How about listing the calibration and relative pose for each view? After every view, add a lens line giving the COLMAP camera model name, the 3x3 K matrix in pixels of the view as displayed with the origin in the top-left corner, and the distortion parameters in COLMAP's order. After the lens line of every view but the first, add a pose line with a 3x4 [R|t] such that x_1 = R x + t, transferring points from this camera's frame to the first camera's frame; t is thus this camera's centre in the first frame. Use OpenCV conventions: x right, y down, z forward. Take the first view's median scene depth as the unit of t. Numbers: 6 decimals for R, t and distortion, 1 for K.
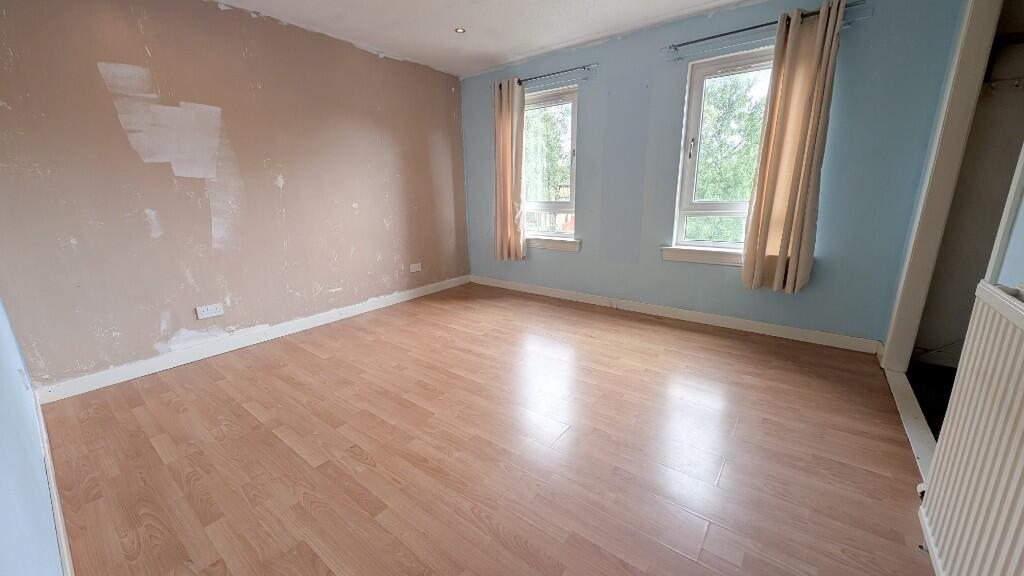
lens RADIAL K [[381.5, 0, 513.9], [0, 381.5, 286.8], [0, 0, 1]] dist [0.013259, -0.006665]
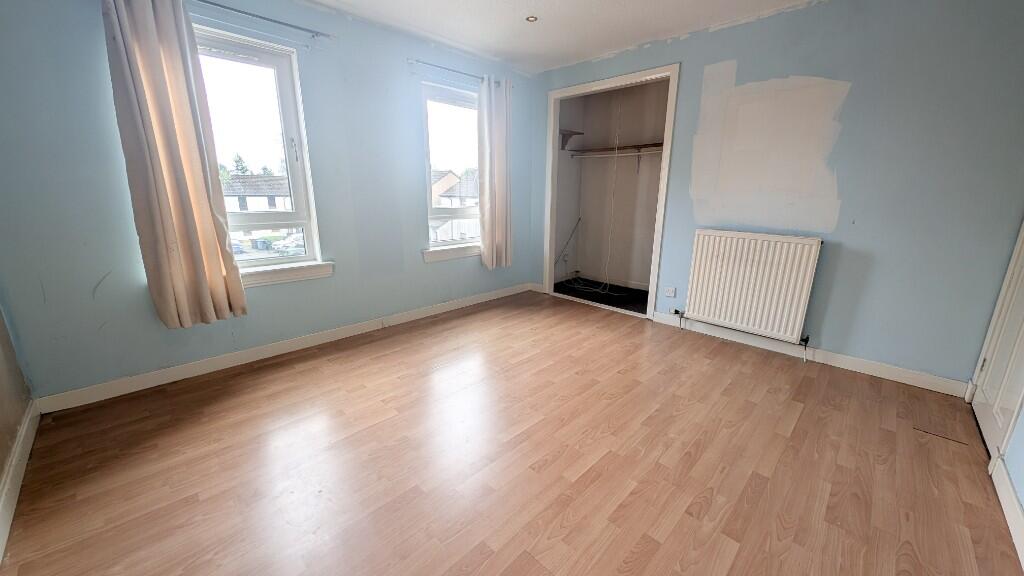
lens RADIAL K [[381.5, 0, 513.9], [0, 381.5, 286.8], [0, 0, 1]] dist [0.013259, -0.006665]
pose [[0.116900, -0.224202, 0.967506, -0.767282], [0.230441, 0.953721, 0.193165, -0.194491], [-0.966039, 0.200372, 0.163155, 0.756511]]
